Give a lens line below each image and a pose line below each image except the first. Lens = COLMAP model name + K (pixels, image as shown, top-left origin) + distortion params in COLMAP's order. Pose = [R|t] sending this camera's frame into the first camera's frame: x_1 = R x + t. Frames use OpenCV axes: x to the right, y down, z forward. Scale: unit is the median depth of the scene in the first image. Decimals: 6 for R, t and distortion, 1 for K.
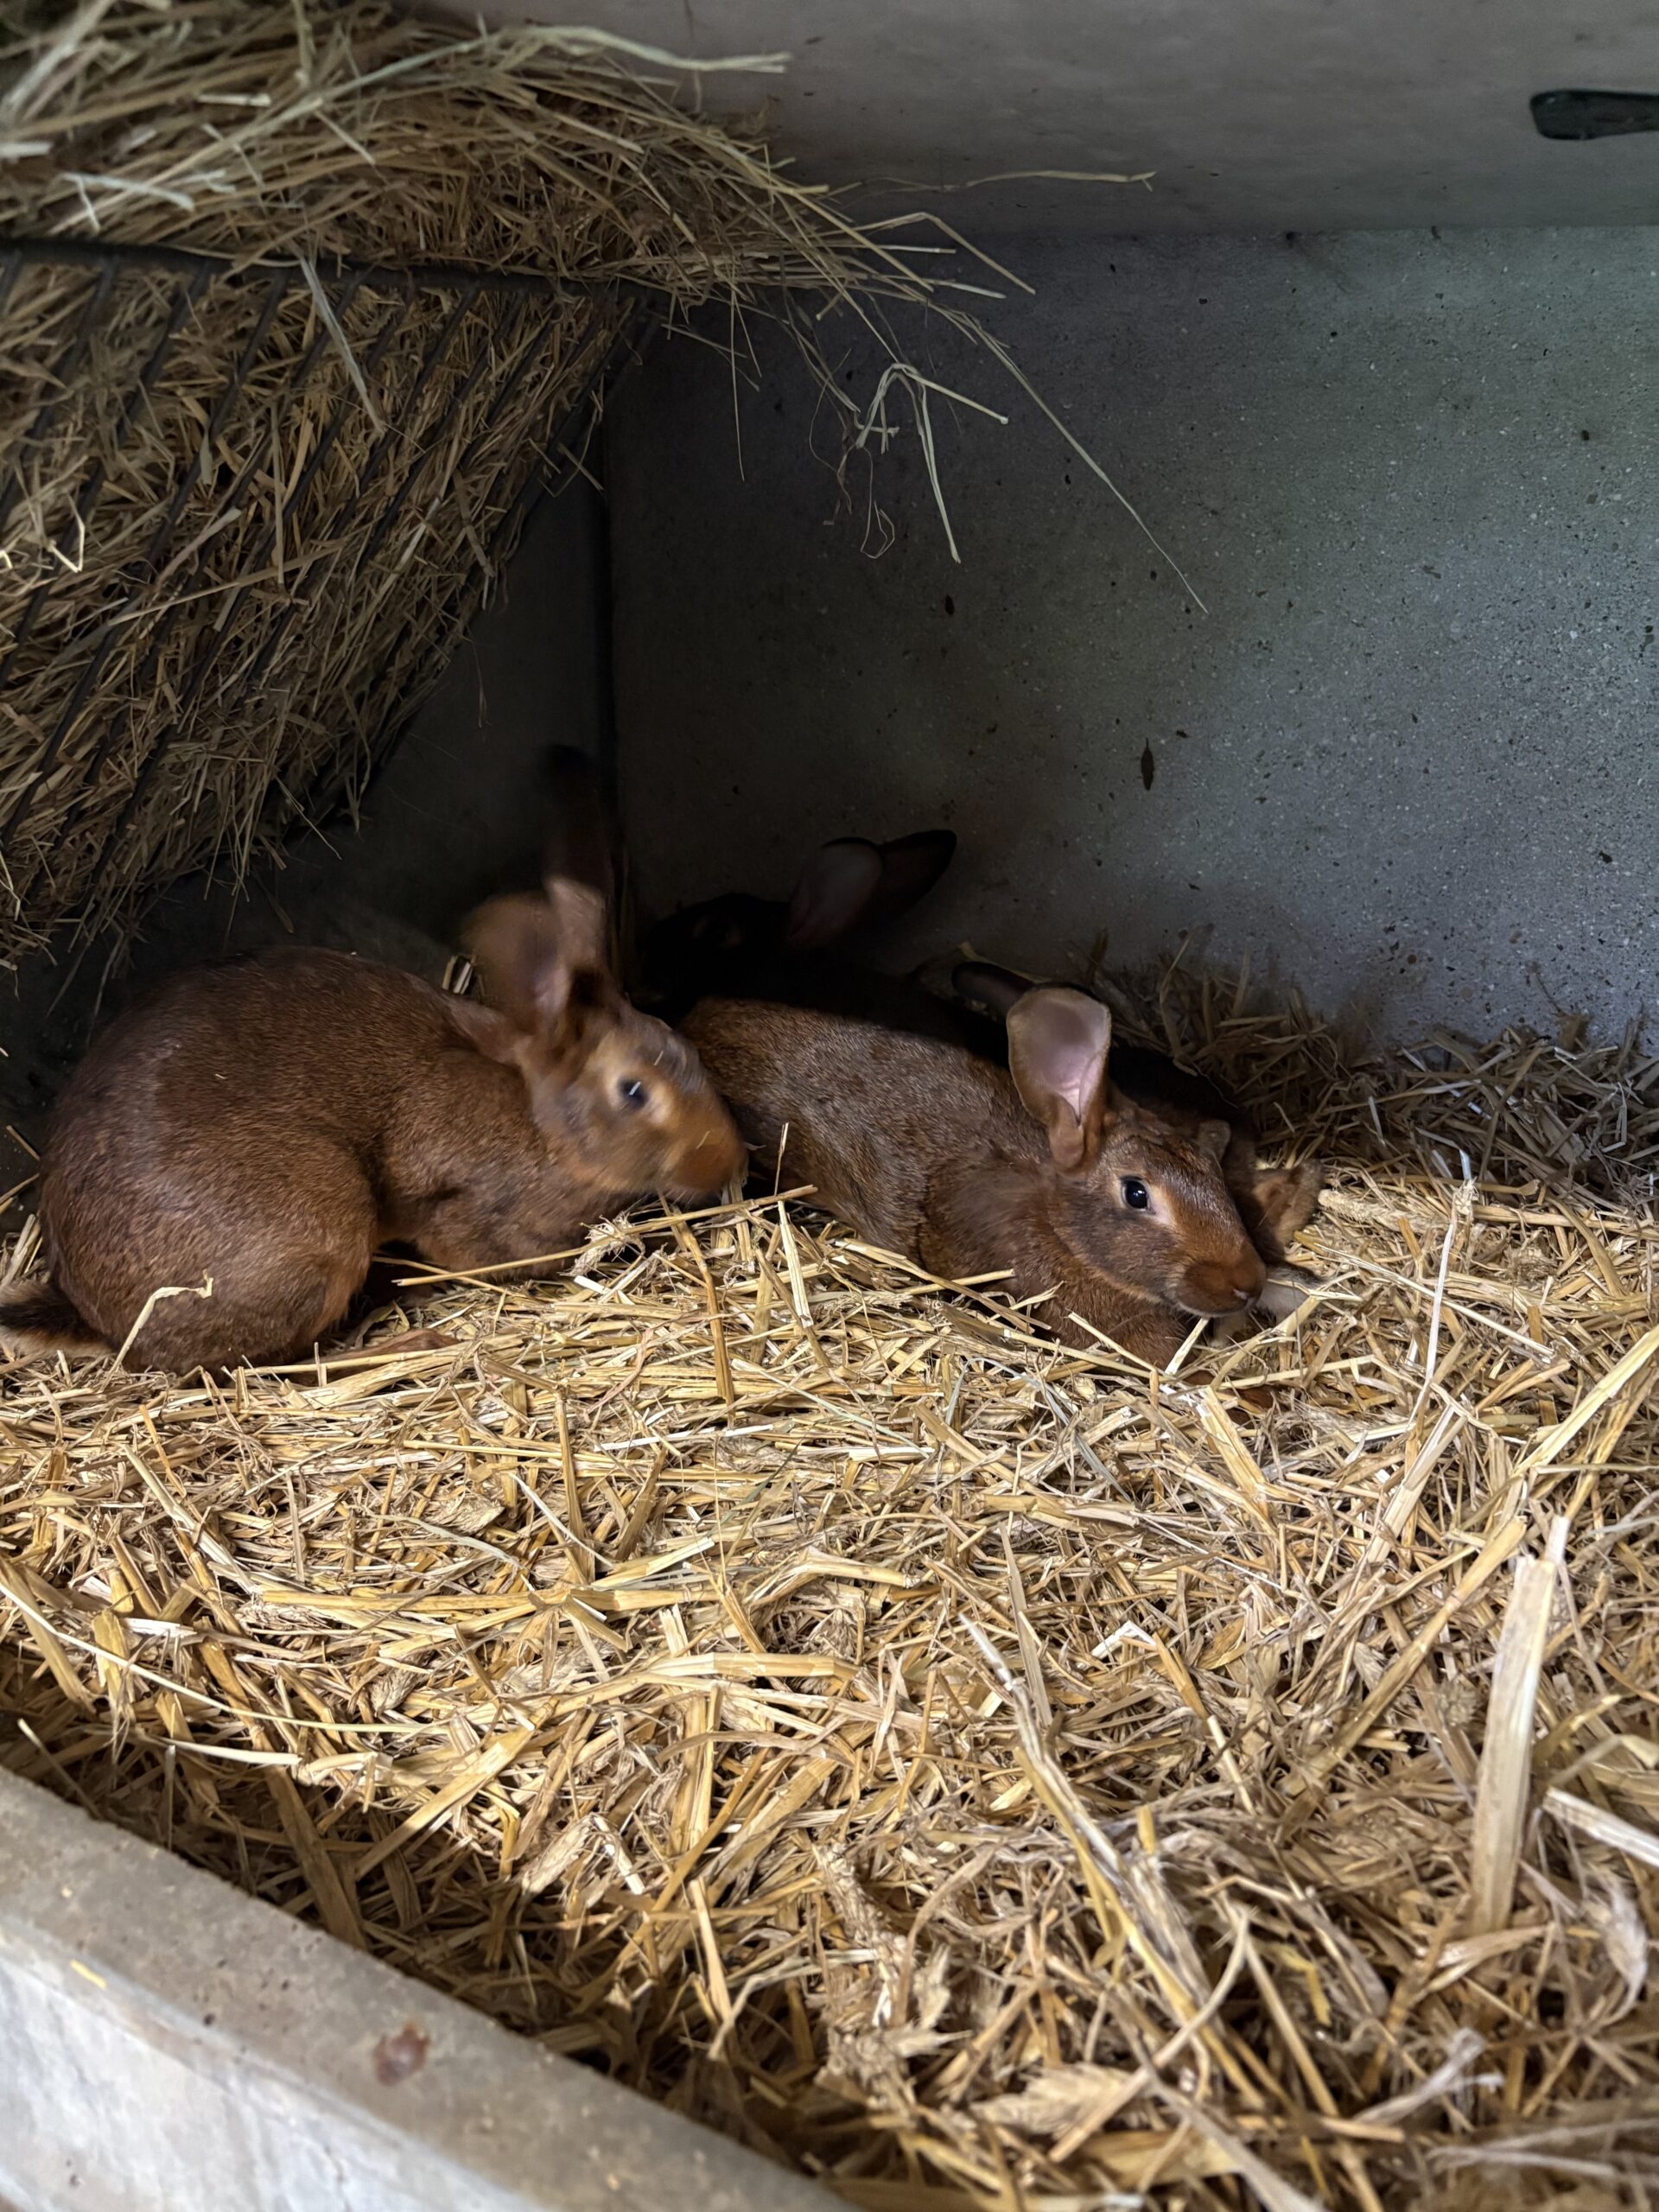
lens RADIAL K [[1701.1, 0, 819.5], [0, 1701.1, 1111.8], [0, 0, 1]] dist [0.050223, -0.064564]
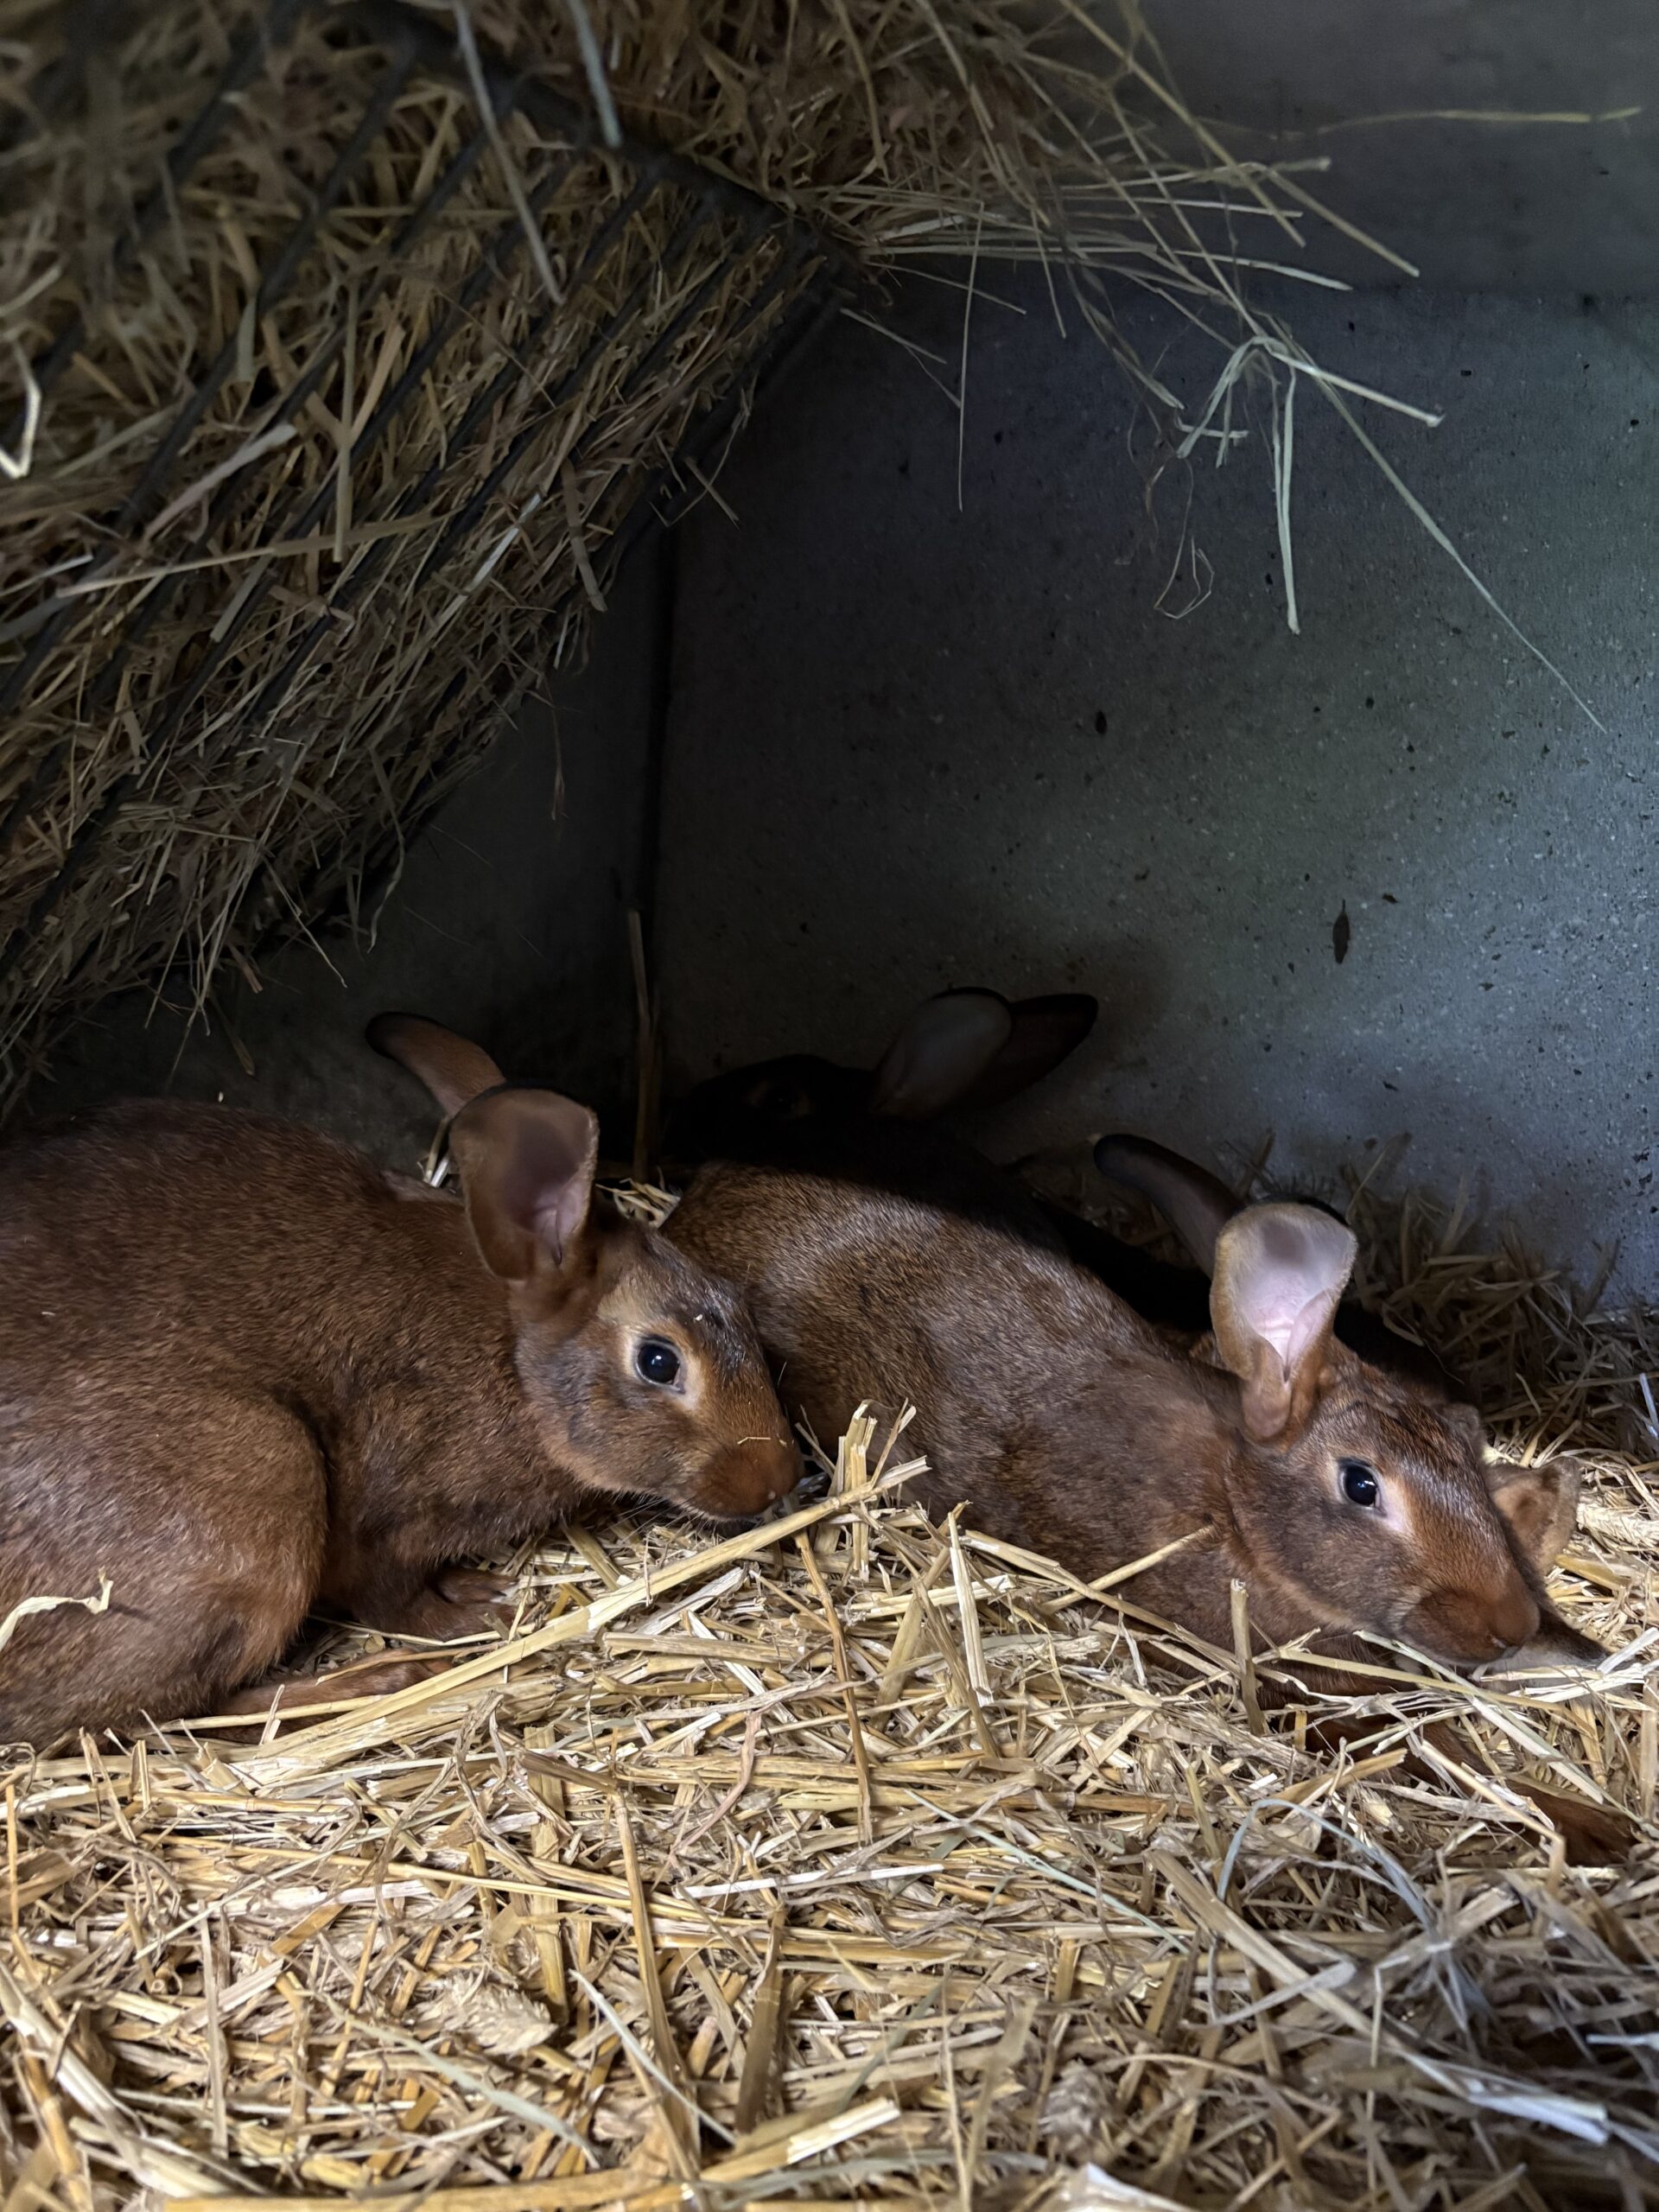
lens RADIAL K [[1701.1, 0, 826.9], [0, 1701.1, 1120.8], [0, 0, 1]] dist [0.050223, -0.064564]
pose [[0.995808, 0.063975, 0.065372, -0.129433], [-0.058714, 0.995108, -0.079458, -0.048686], [-0.070136, 0.075287, 0.994692, 0.294898]]
